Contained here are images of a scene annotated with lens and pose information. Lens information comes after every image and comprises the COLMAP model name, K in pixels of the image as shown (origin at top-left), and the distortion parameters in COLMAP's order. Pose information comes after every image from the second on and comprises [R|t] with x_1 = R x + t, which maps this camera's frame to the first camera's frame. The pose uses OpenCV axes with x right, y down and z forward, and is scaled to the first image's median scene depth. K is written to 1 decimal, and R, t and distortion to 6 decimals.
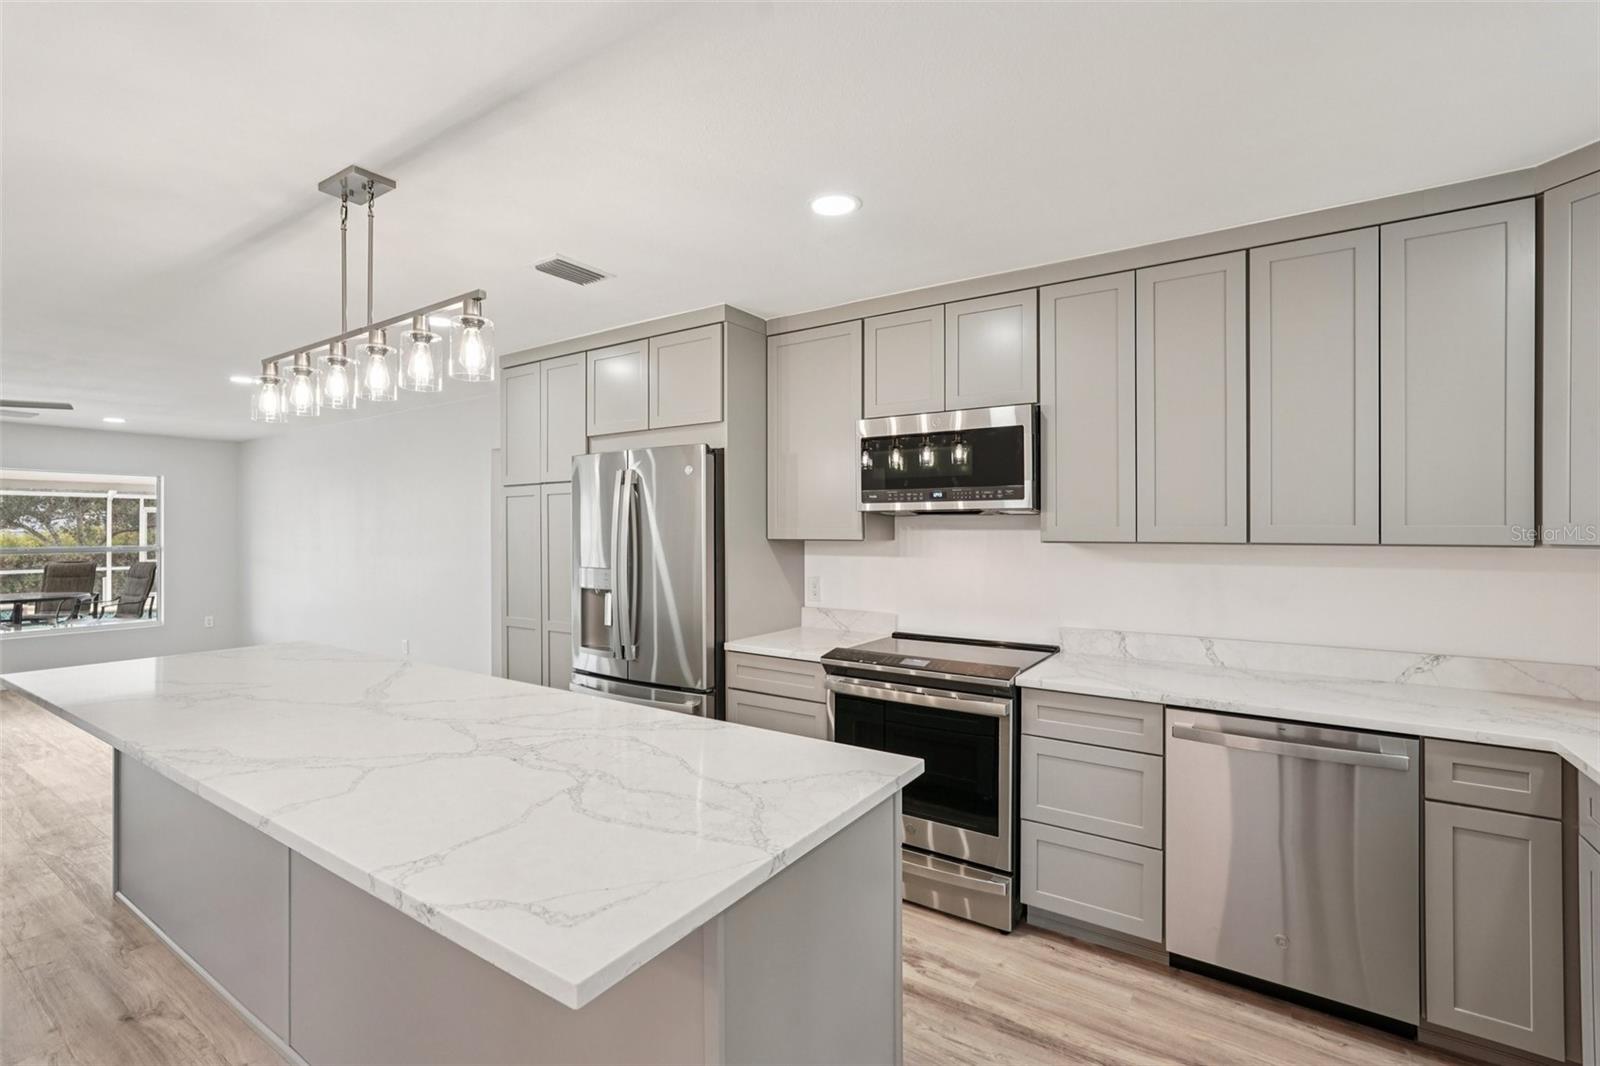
lens RADIAL K [[719.3, 0, 799.2], [0, 719.3, 520.9], [0, 0, 1]] dist [-0.003919, 0.000917]
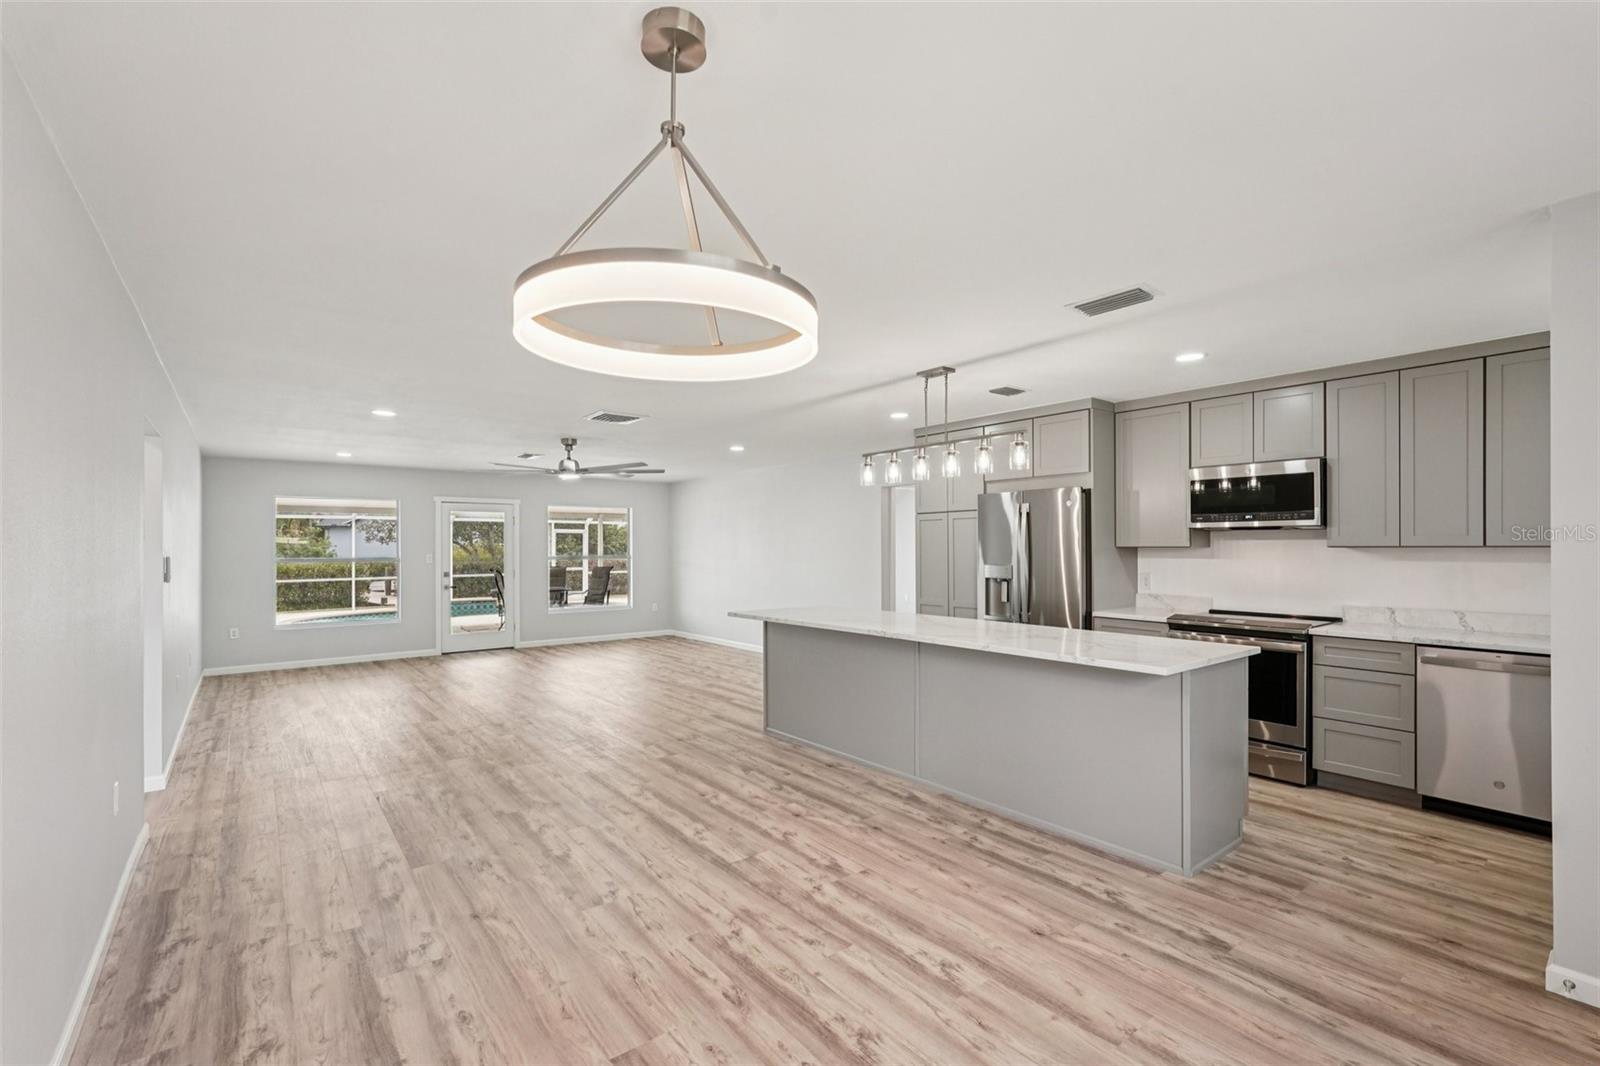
lens RADIAL K [[710.0, 0, 803.1], [0, 710.0, 541.8], [0, 0, 1]] dist [-0.002667, 0.000675]
pose [[0.950628, -0.003197, -0.310315, -0.237805], [0.004713, 0.999980, 0.004135, 0.006294], [0.310296, -0.005394, 0.950625, -0.726291]]
